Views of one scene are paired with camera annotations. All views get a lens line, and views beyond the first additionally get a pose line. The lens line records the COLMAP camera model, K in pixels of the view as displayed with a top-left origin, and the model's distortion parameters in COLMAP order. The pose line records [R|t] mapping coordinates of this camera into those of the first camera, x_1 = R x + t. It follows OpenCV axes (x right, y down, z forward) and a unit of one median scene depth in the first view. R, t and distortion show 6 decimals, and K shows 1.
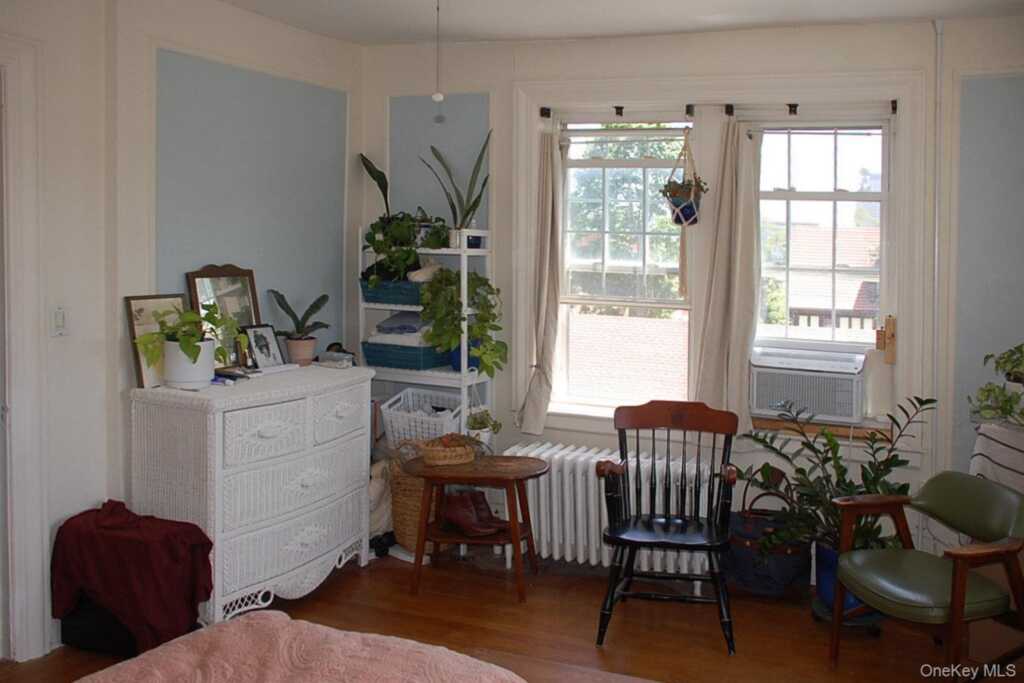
lens RADIAL K [[794.1, 0, 512.6], [0, 794.1, 266.7], [0, 0, 1]] dist [-0.114423, 0.099715]
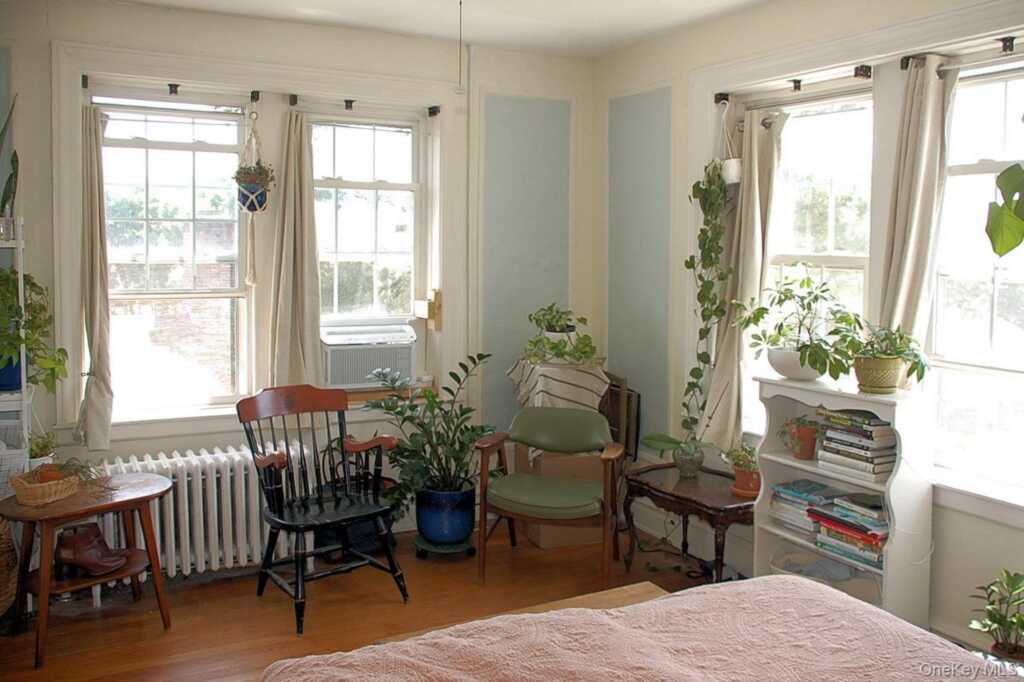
lens RADIAL K [[794.1, 0, 512.6], [0, 794.1, 266.2], [0, 0, 1]] dist [-0.114423, 0.099715]
pose [[0.684651, -0.044985, 0.727481, -0.287609], [0.028093, 0.998981, 0.035334, -0.010440], [-0.728329, -0.003754, 0.685217, 0.086514]]
